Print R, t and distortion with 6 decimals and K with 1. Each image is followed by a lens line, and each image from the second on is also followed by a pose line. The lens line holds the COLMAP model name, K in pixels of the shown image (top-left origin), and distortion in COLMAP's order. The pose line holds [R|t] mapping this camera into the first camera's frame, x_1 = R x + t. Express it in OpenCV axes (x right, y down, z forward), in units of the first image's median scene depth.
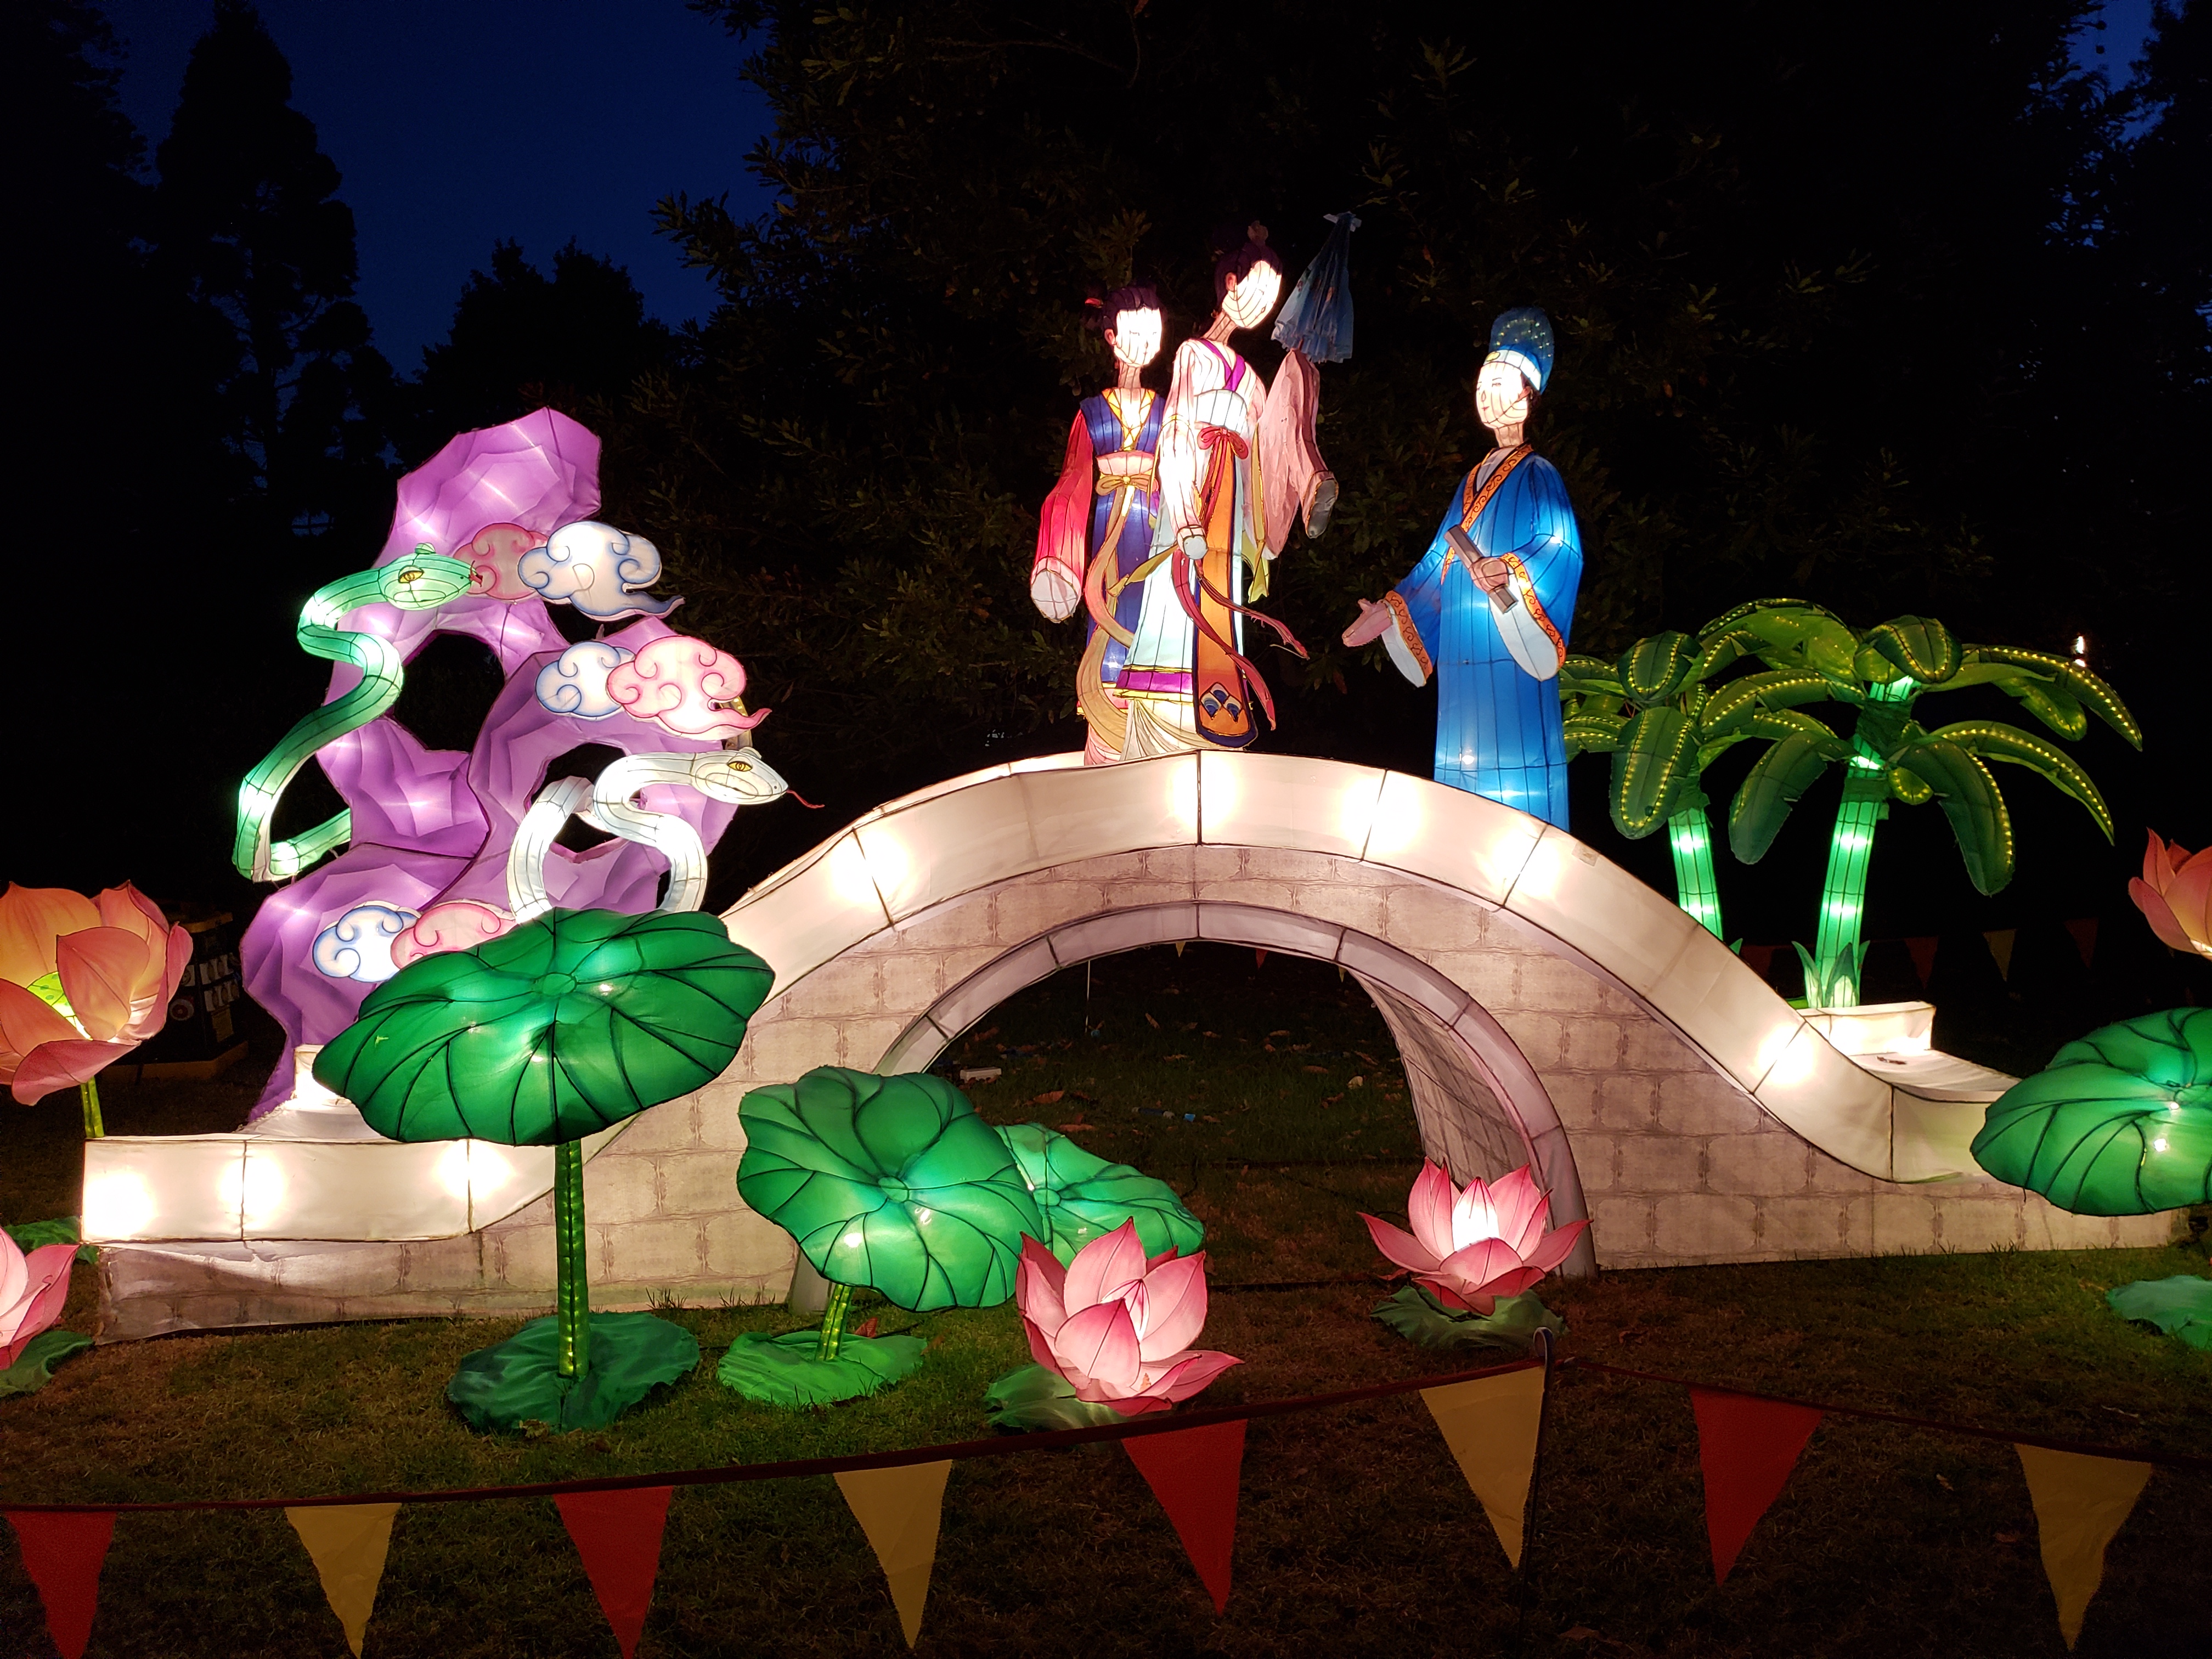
lens RADIAL K [[1677.7, 0, 1101.8], [0, 1677.7, 821.2], [0, 0, 1]] dist [0.035225, -0.013838]
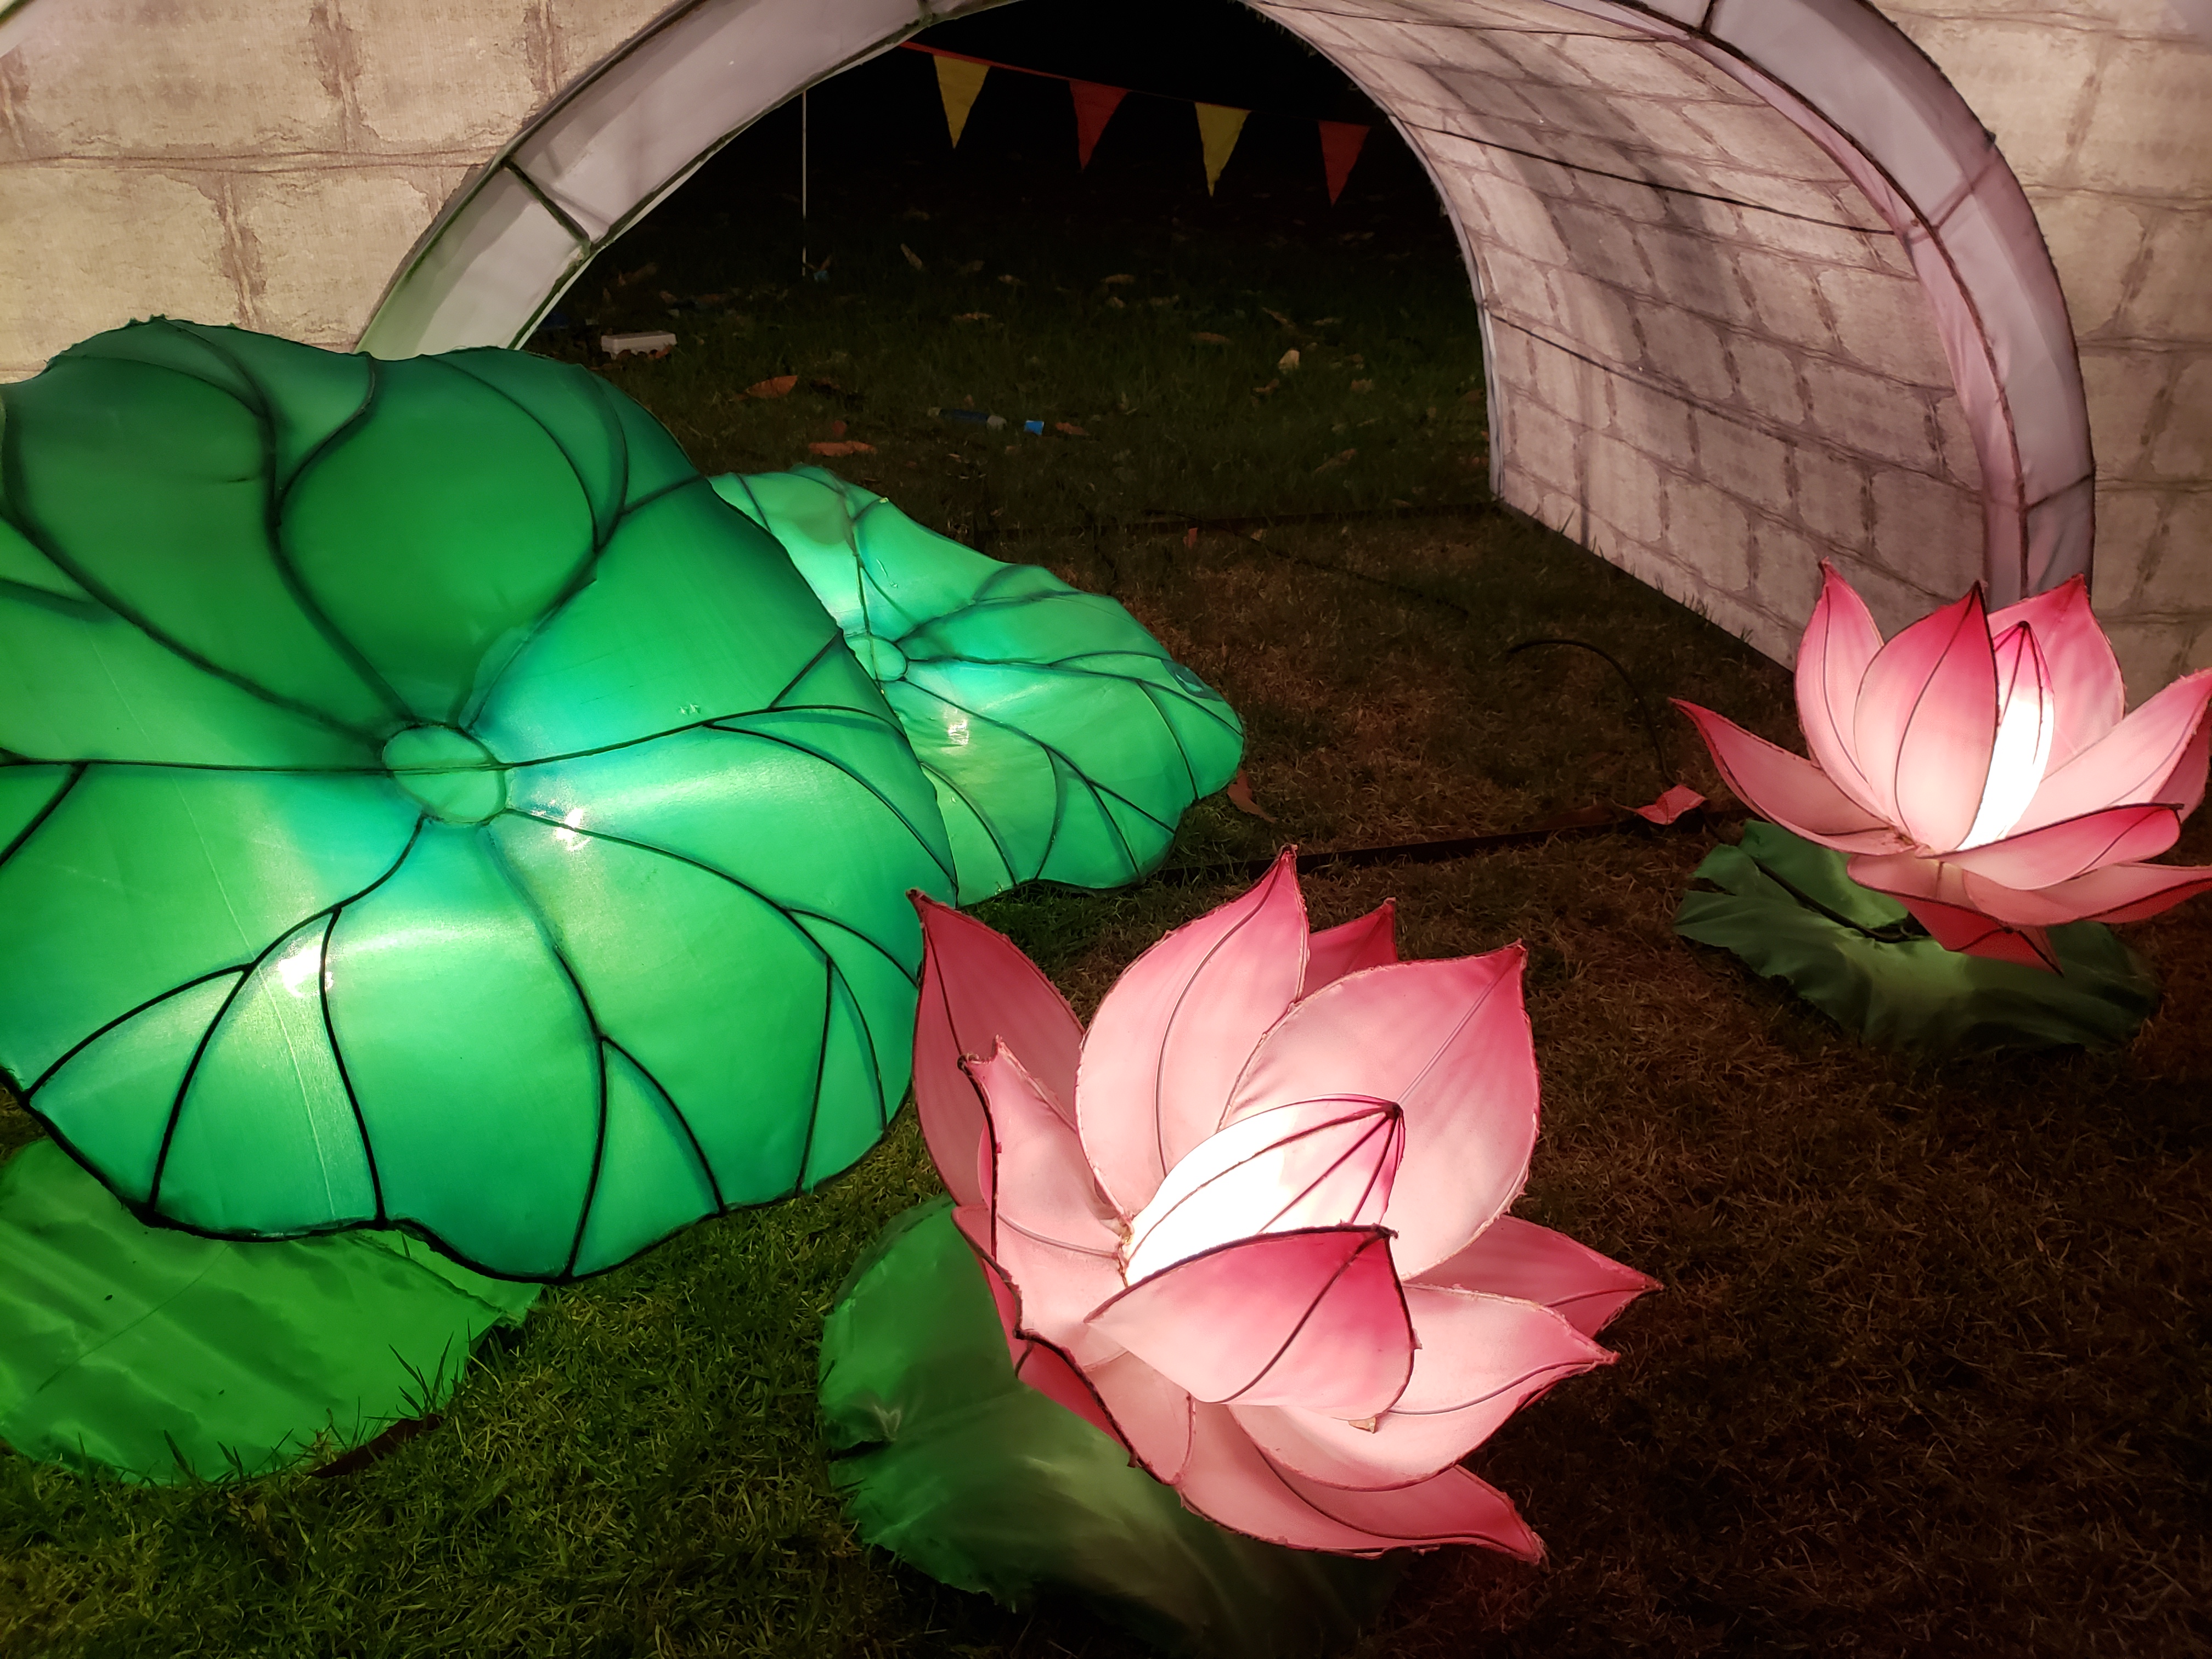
lens RADIAL K [[1677.7, 0, 1116.4], [0, 1677.7, 815.2], [0, 0, 1]] dist [0.035225, -0.013838]
pose [[0.977653, -0.052066, 0.203677, -0.063201], [-0.036413, 0.912261, 0.407987, 0.092825], [-0.207049, -0.406287, 0.889979, 0.635056]]
